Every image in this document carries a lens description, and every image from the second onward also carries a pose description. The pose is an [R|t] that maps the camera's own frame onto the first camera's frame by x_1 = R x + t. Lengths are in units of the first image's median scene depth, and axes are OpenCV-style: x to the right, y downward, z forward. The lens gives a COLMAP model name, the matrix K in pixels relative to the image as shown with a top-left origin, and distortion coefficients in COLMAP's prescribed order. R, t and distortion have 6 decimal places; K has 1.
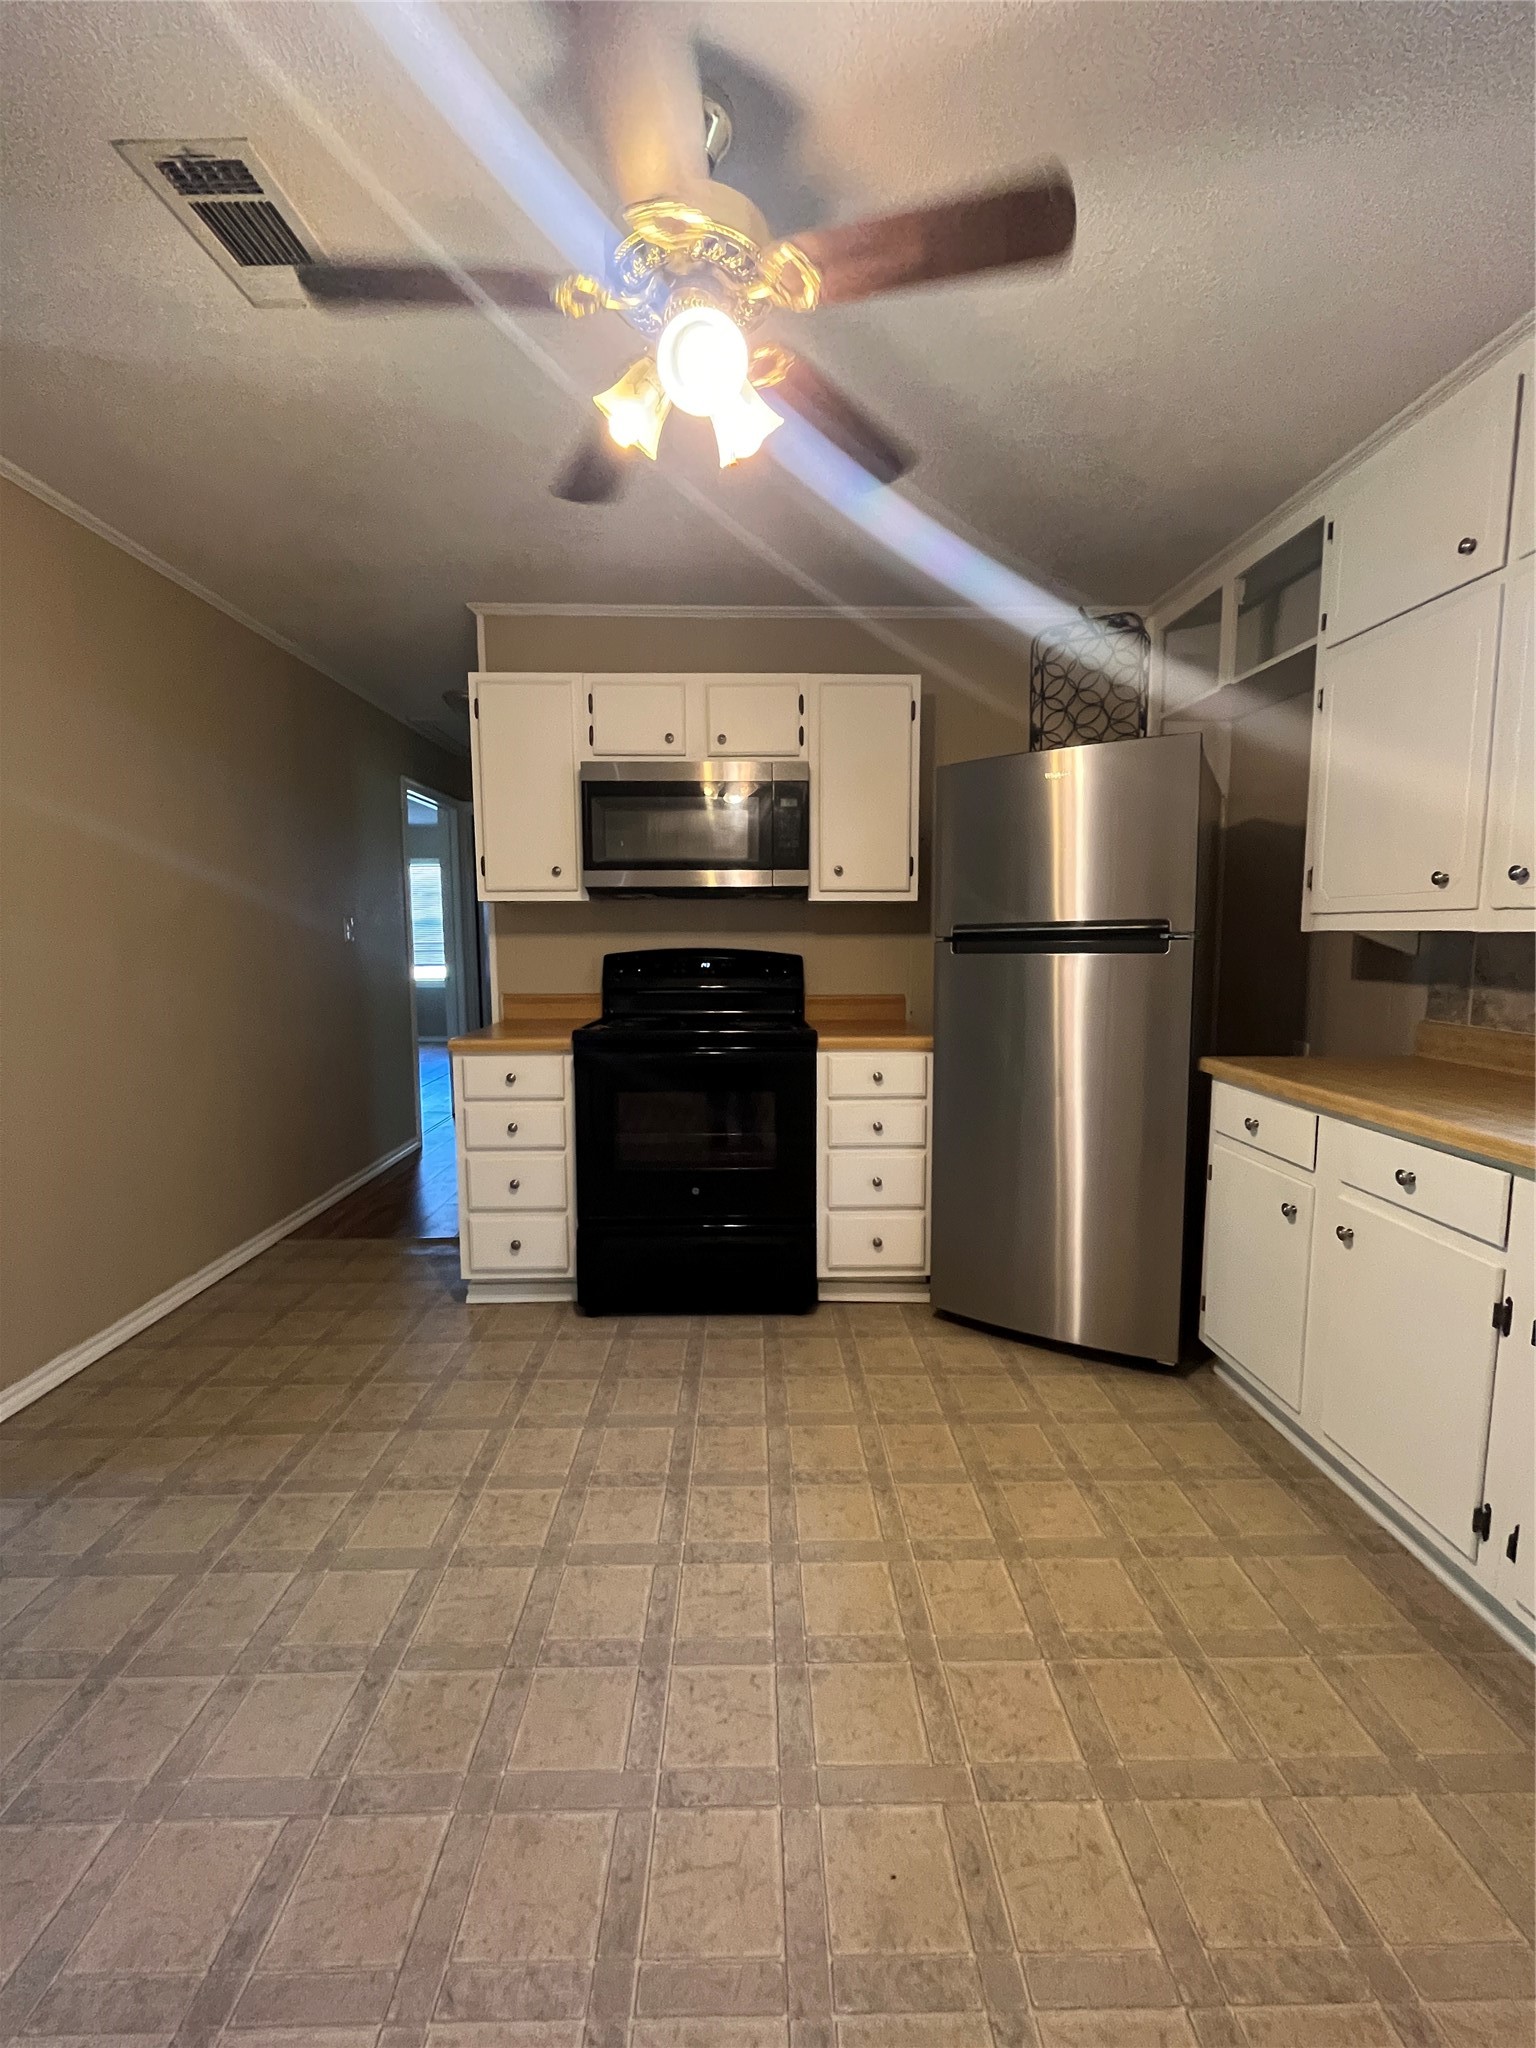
lens RADIAL K [[828.7, 0, 768.0], [0, 828.7, 1024.0], [0, 0, 1]] dist [-0.000795, -0.000826]
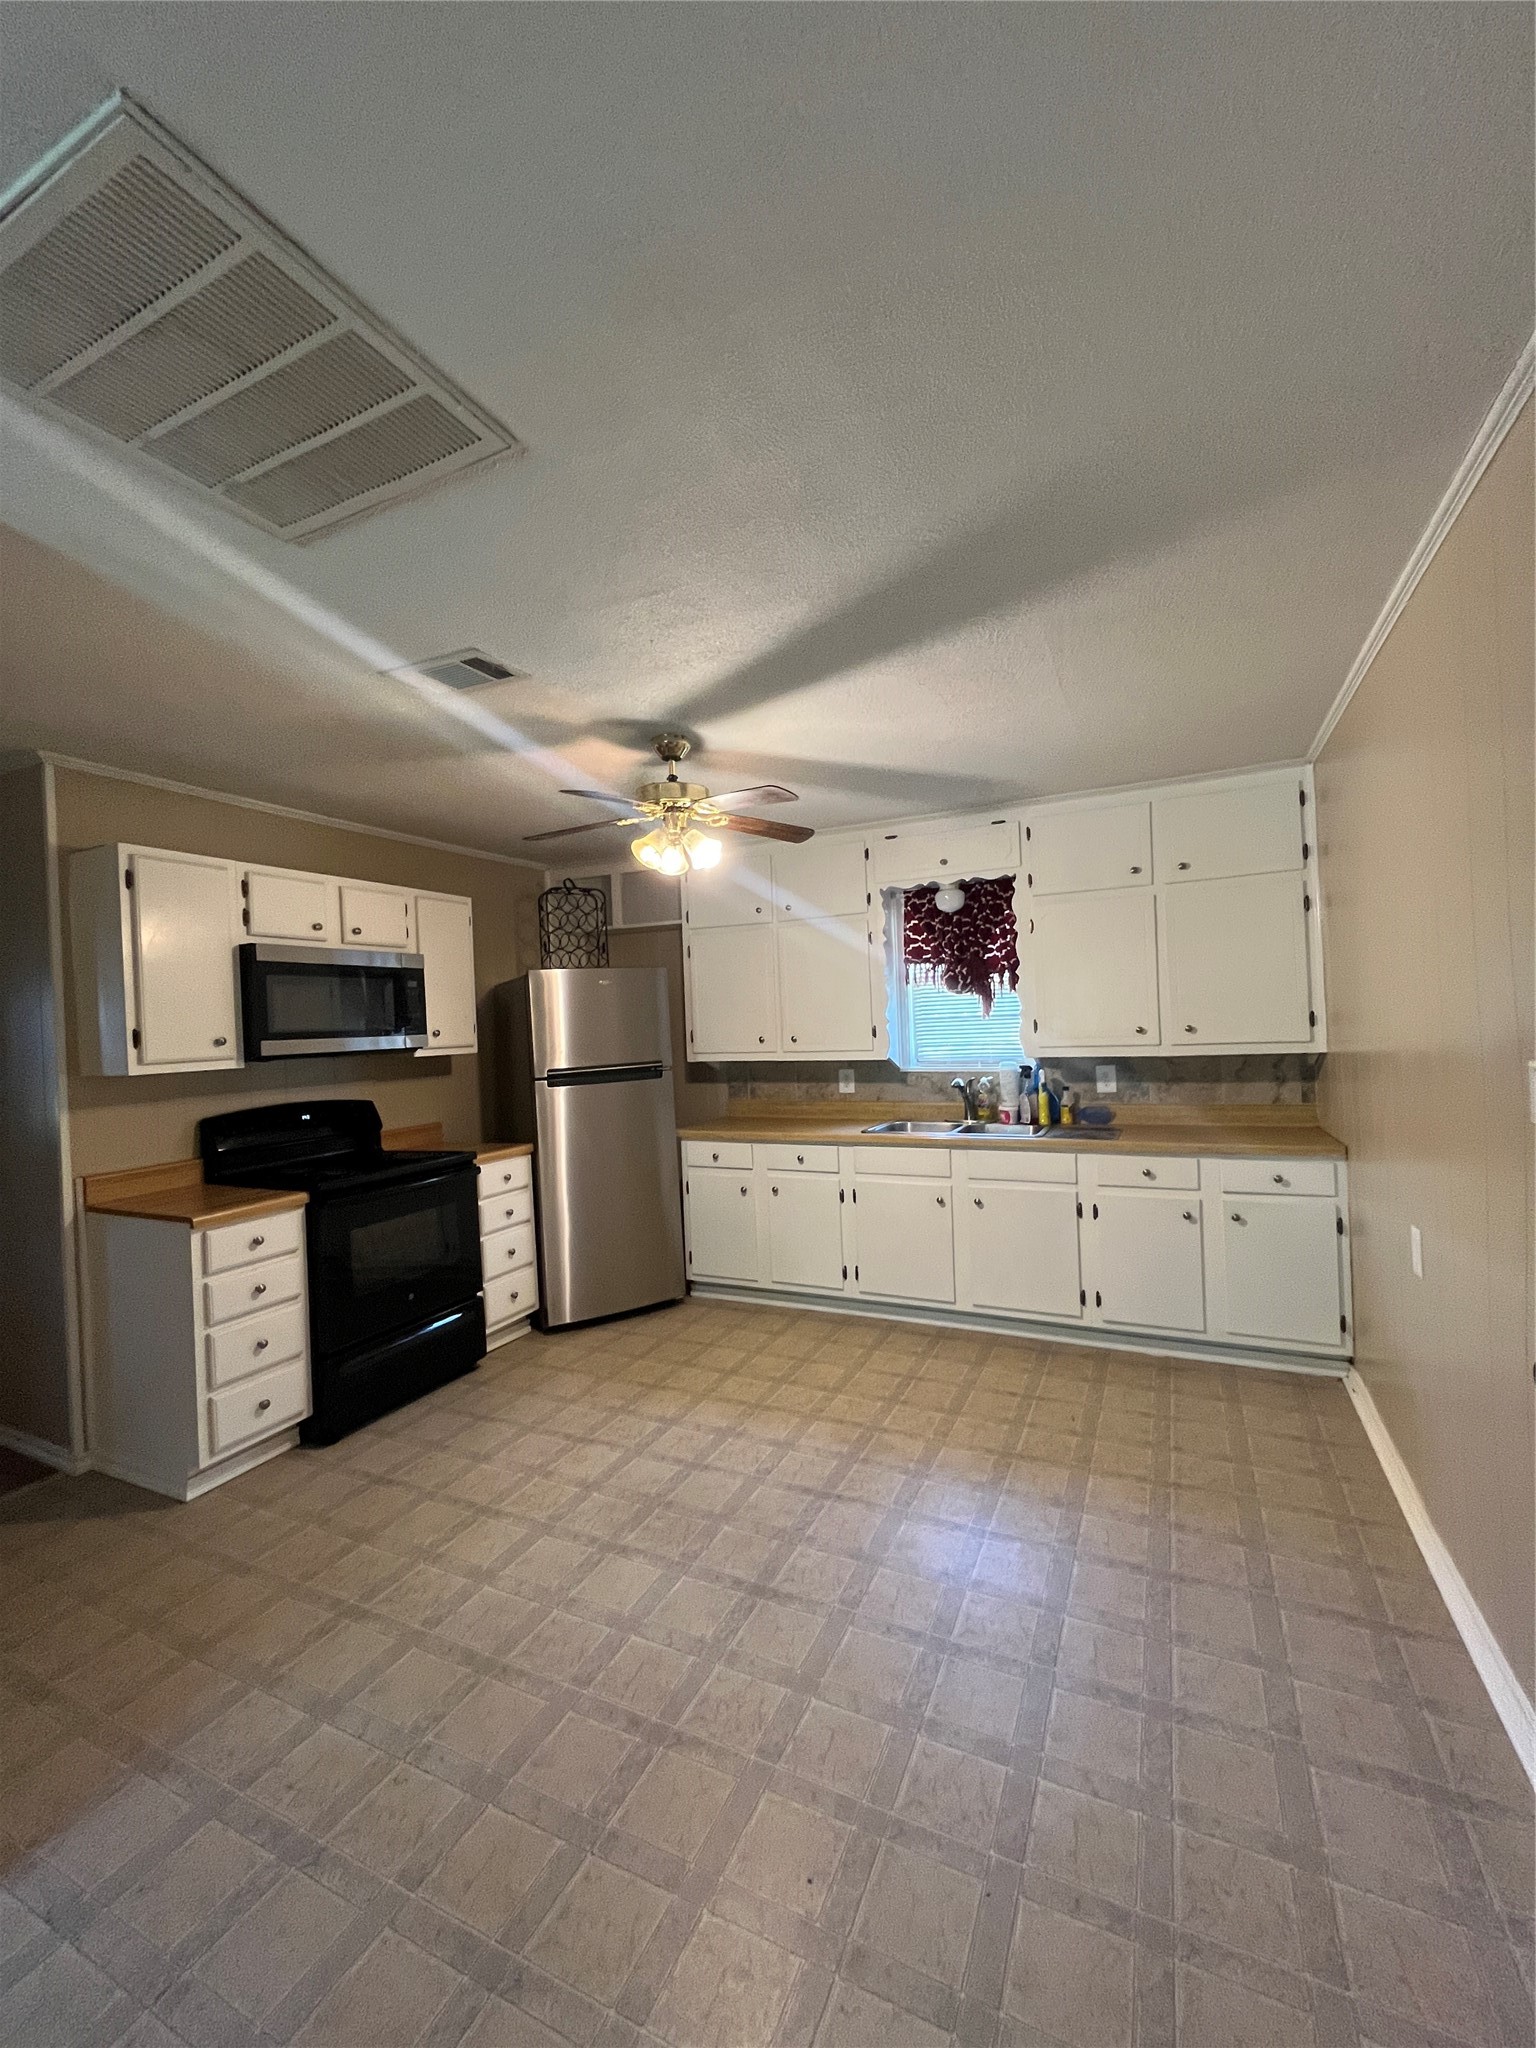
lens RADIAL K [[828.7, 0, 768.0], [0, 828.7, 1024.0], [0, 0, 1]] dist [-0.000795, -0.000826]
pose [[0.455018, -0.017427, 0.890312, -1.084850], [0.129874, 0.990417, -0.046989, -0.084813], [-0.880960, 0.137009, 0.452921, -0.098532]]
